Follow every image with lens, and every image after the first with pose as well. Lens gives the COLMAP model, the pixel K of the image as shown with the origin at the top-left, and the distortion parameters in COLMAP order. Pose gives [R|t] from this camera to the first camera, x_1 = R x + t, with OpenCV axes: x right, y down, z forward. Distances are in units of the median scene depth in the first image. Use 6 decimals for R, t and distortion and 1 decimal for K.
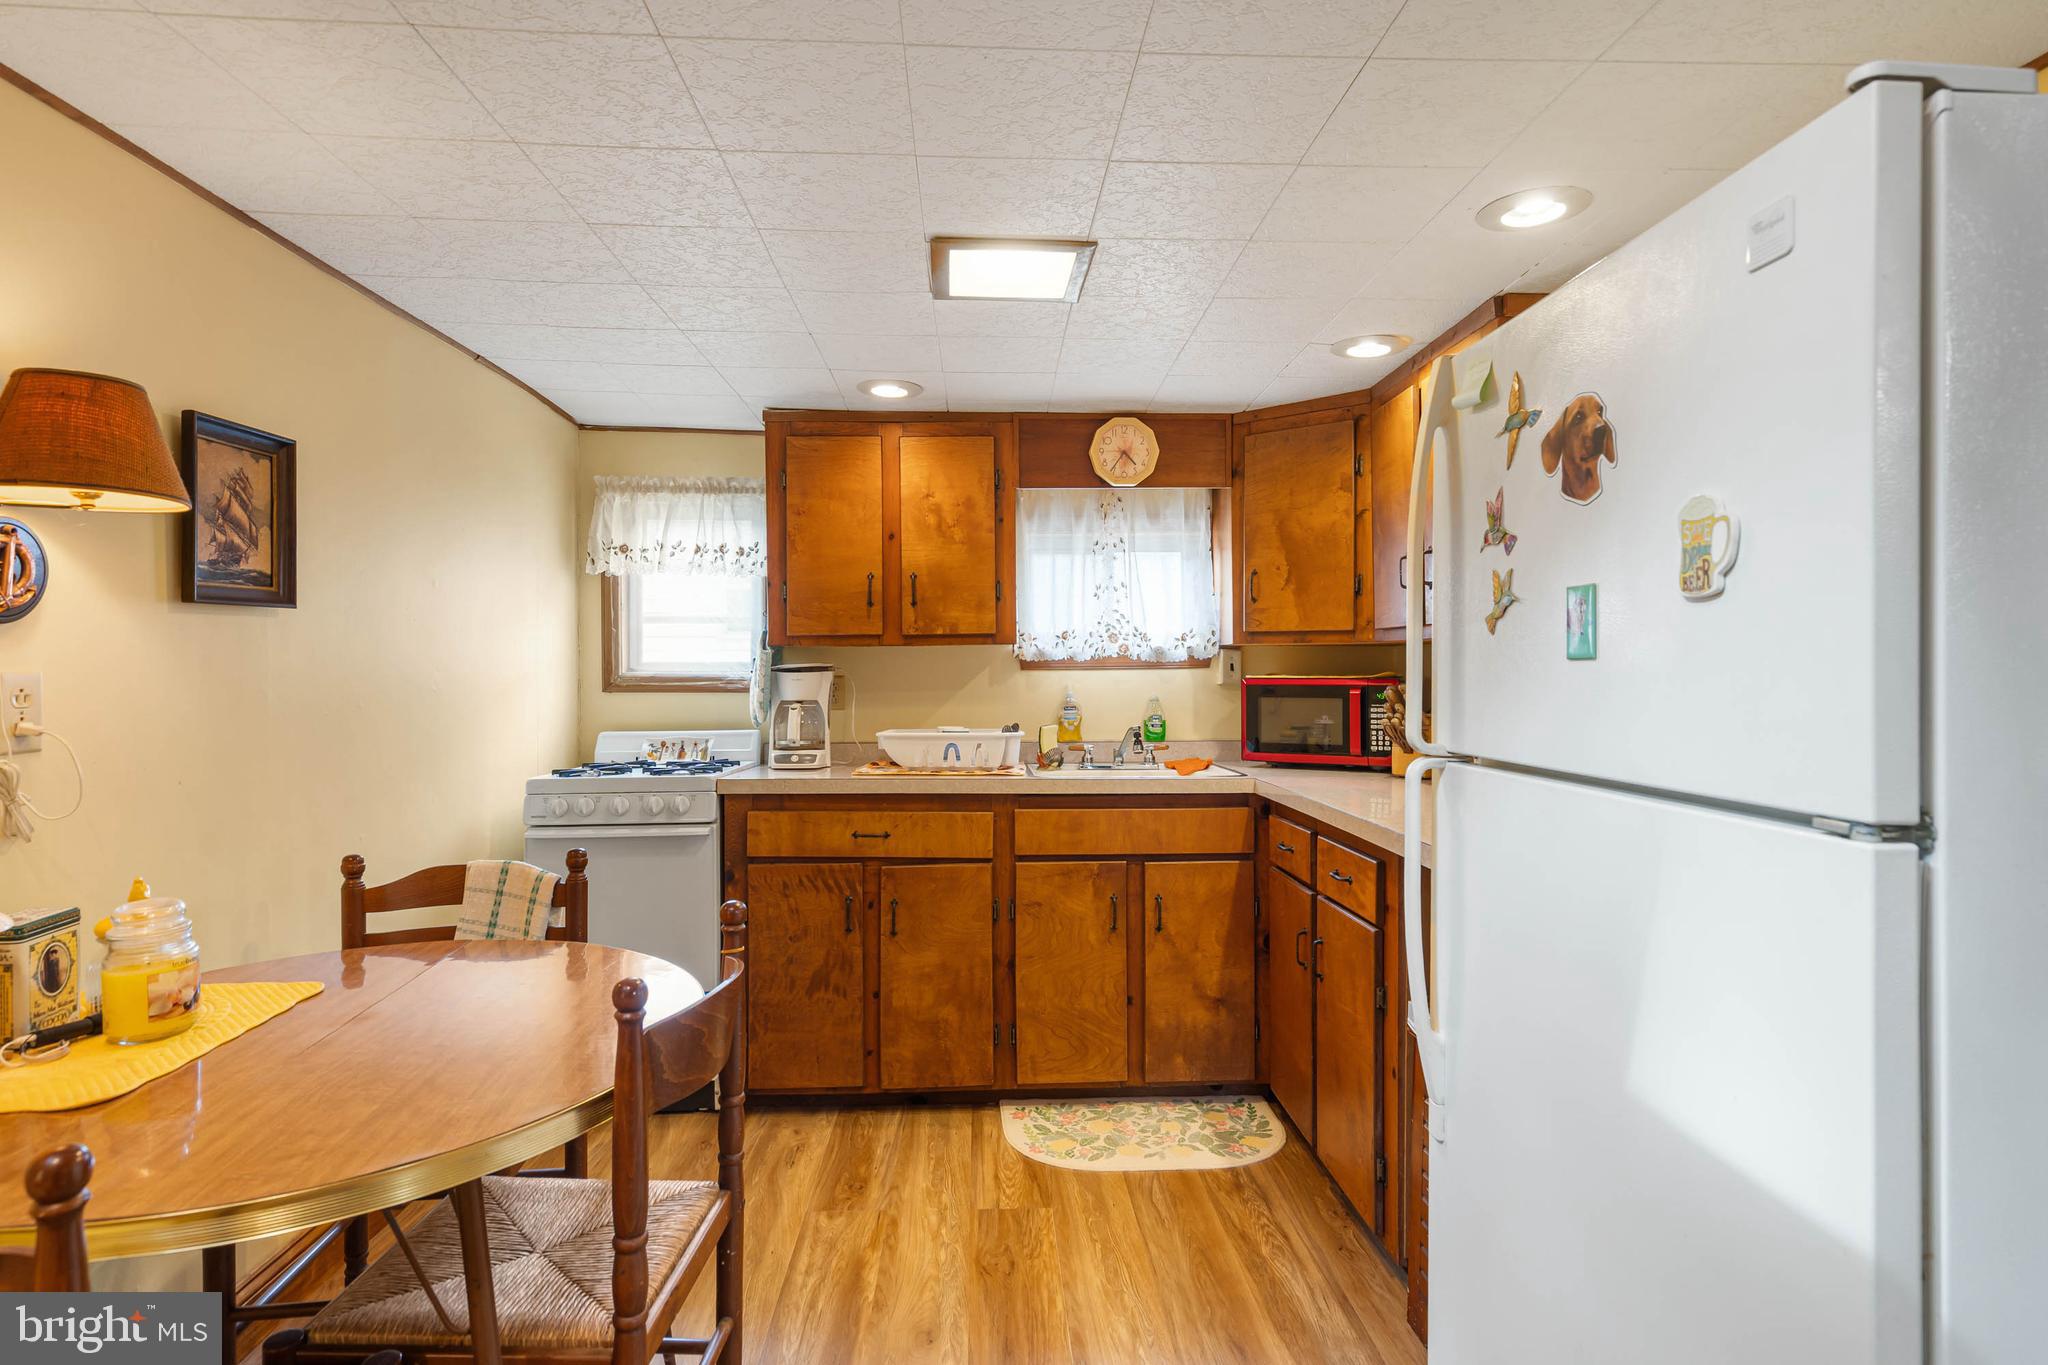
lens RADIAL K [[1075.6, 0, 1032.9], [0, 1075.6, 658.1], [0, 0, 1]] dist [0.002209, -0.000150]
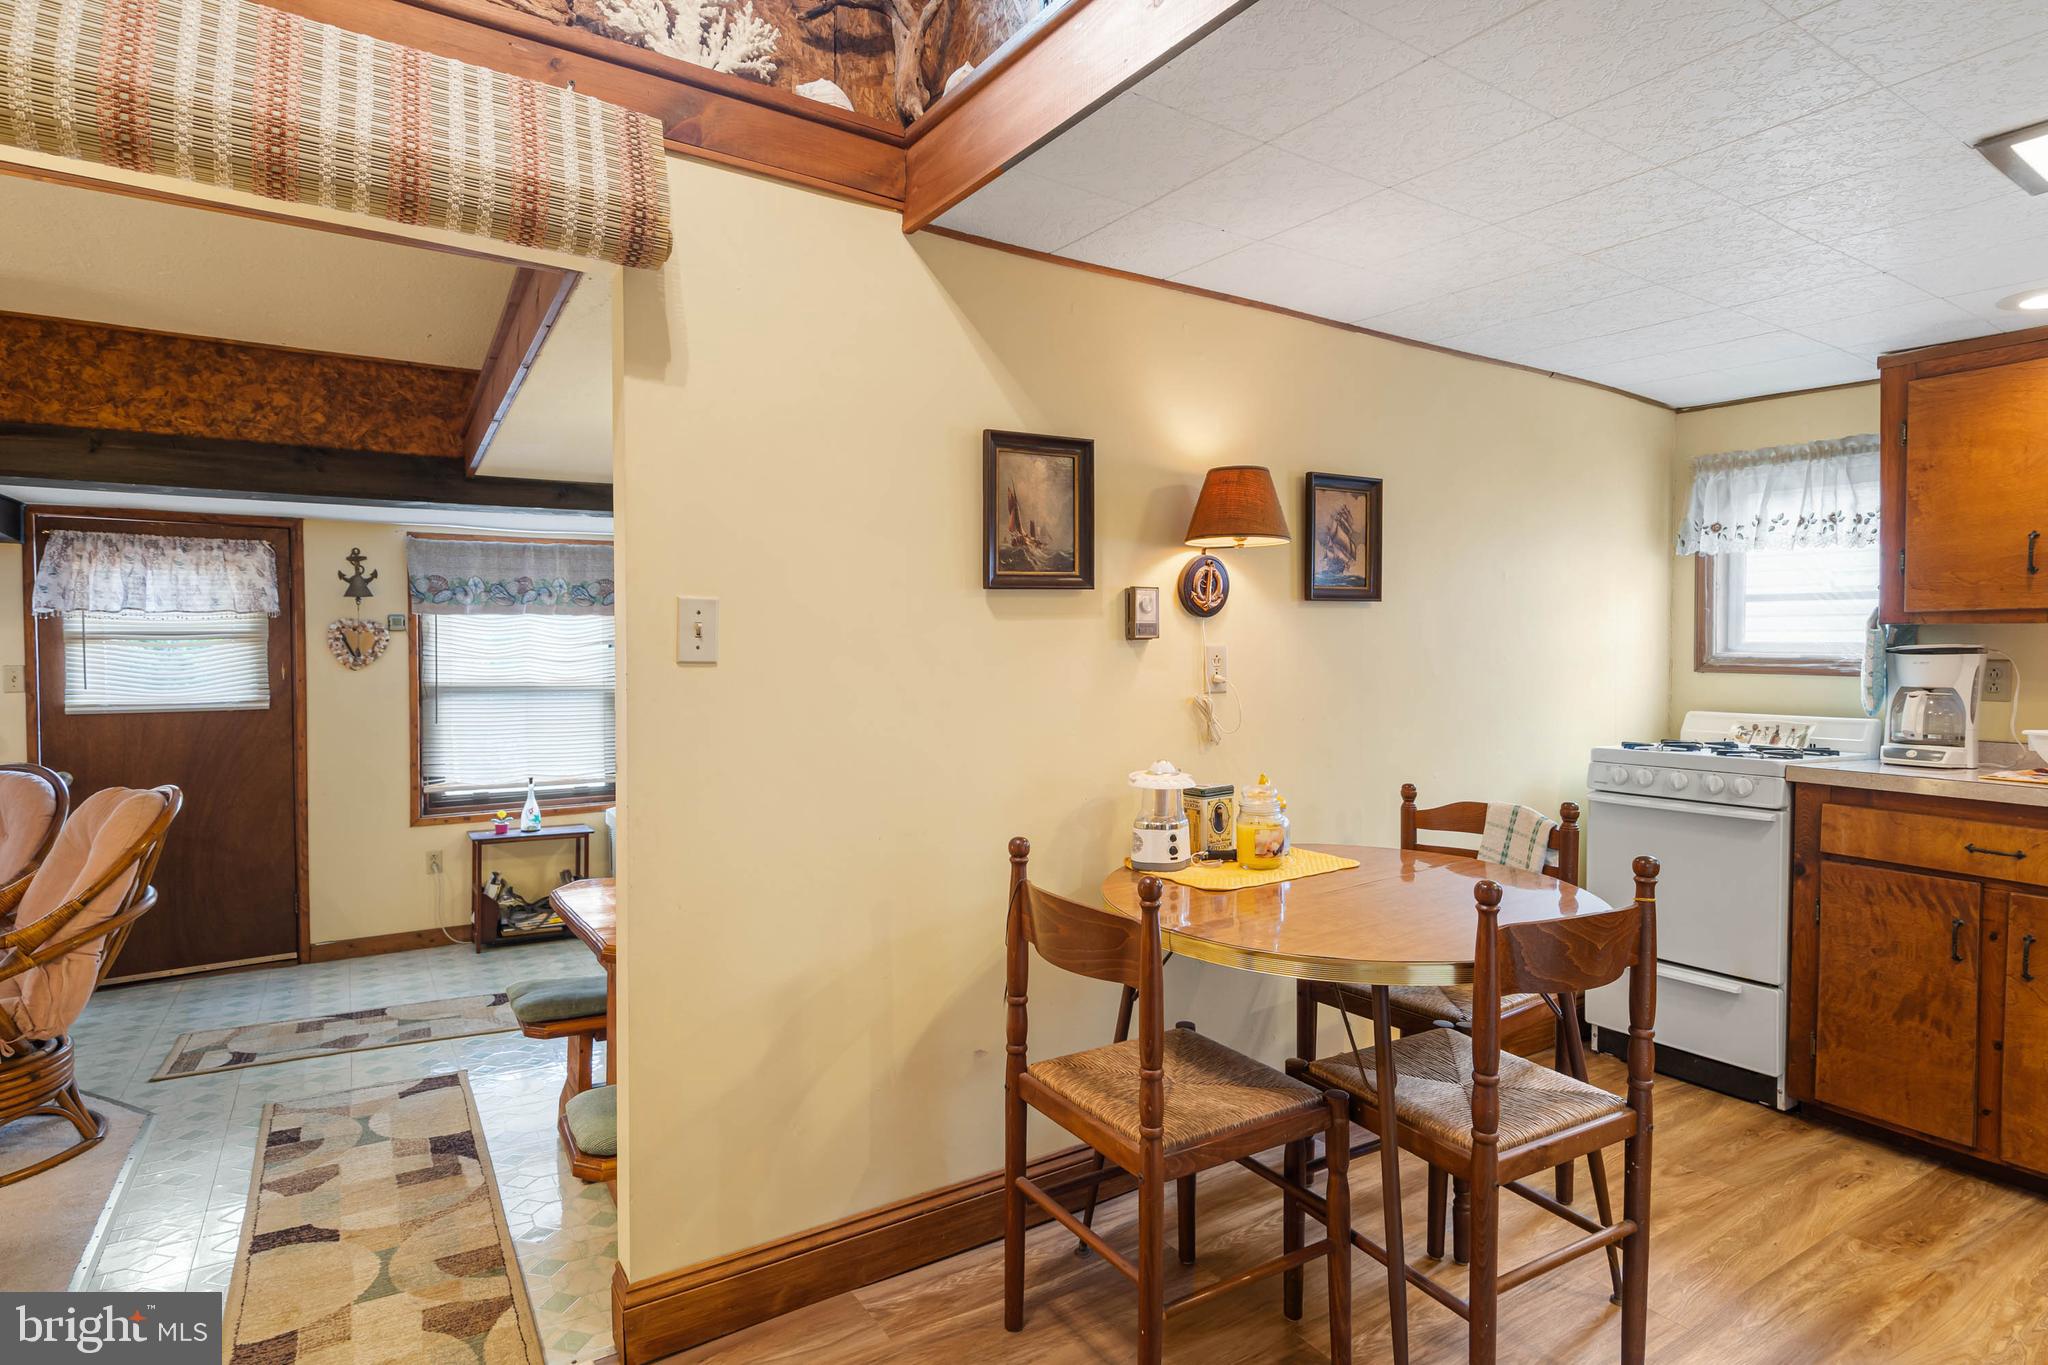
lens RADIAL K [[1075.6, 0, 1020.4], [0, 1075.6, 670.6], [0, 0, 1]] dist [0.002209, -0.000150]
pose [[0.496711, 0.025513, -0.867541, 0.191804], [-0.000330, 0.999573, 0.029208, 0.001527], [0.867916, -0.014222, 0.496507, -0.057699]]
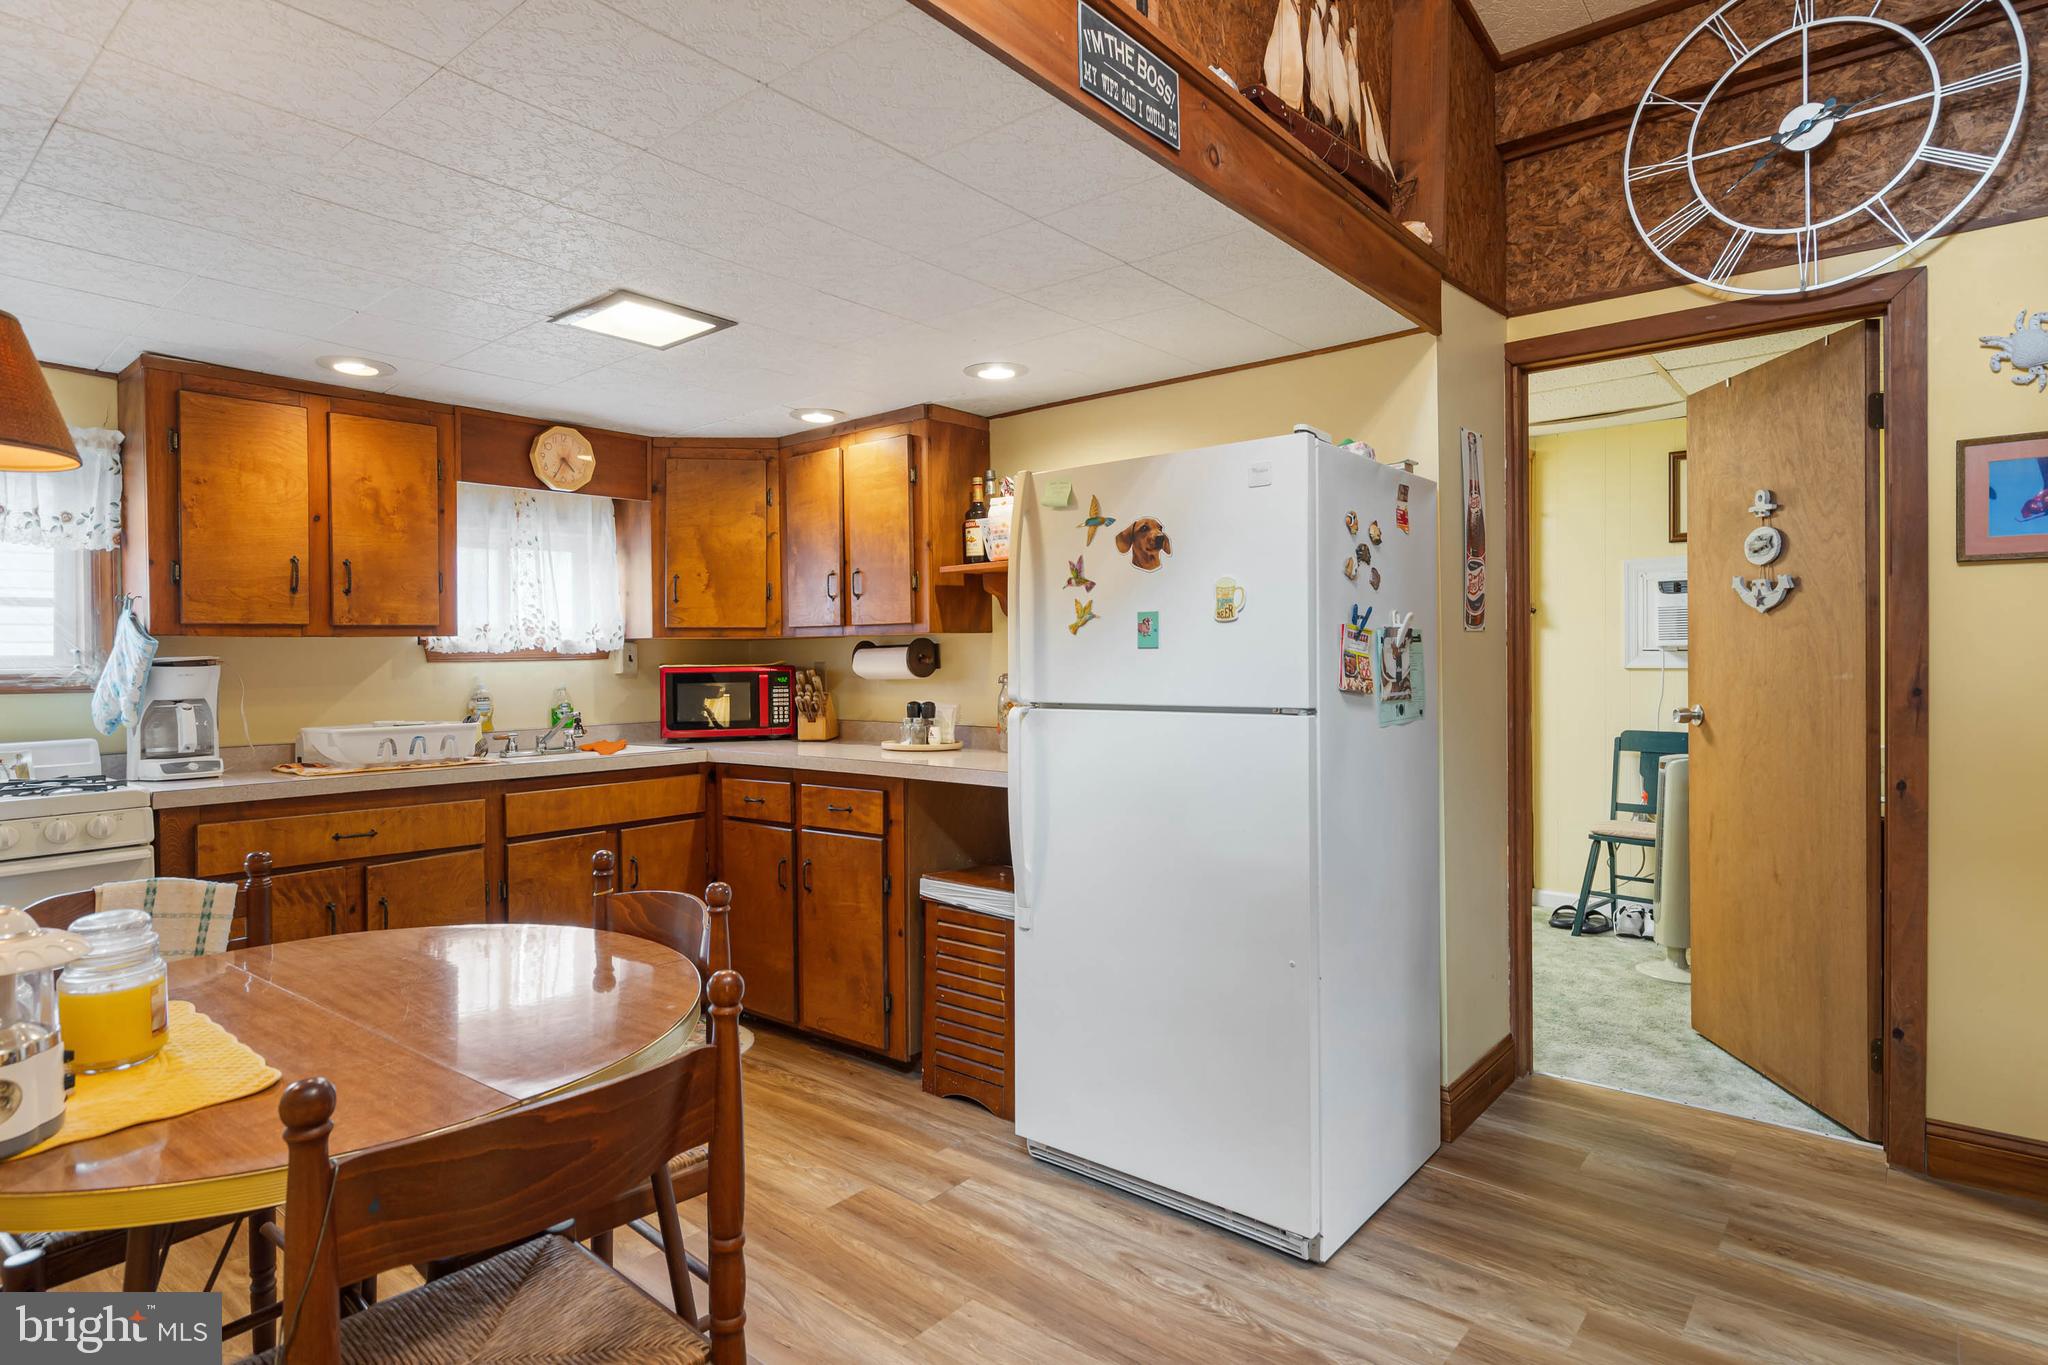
lens RADIAL K [[1075.6, 0, 1019.9], [0, 1075.6, 657.4], [0, 0, 1]] dist [0.002209, -0.000150]
pose [[0.679673, -0.004687, 0.733500, -0.448653], [0.001489, 0.999986, 0.005010, 0.003123], [-0.733514, -0.002313, 0.679671, -0.079544]]
